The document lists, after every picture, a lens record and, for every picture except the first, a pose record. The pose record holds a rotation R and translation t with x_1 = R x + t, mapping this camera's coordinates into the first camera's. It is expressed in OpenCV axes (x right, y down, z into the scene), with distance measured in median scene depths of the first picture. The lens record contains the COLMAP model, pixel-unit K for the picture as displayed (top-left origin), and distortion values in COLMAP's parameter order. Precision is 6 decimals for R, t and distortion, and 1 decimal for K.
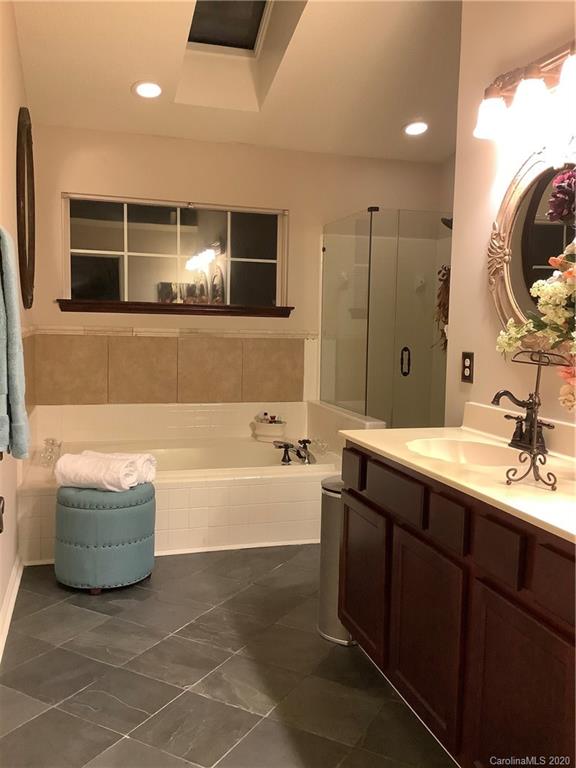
lens RADIAL K [[686.7, 0, 288.0], [0, 686.7, 384.0], [0, 0, 1]] dist [0.090716, -0.133393]
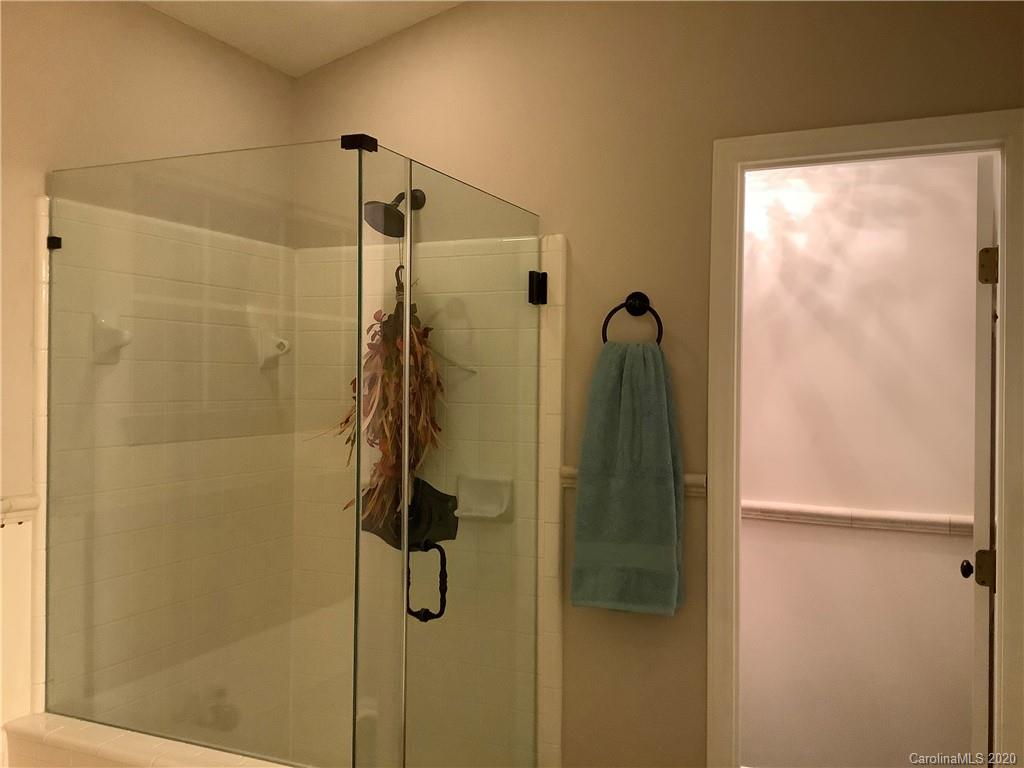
lens RADIAL K [[915.6, 0, 512.0], [0, 915.6, 384.0], [0, 0, 1]] dist [0.090716, -0.133393]
pose [[0.650082, -0.017427, 0.759664, -0.138453], [0.072846, 0.996562, -0.039476, -0.097008], [-0.756364, 0.081001, 0.649116, 0.560933]]
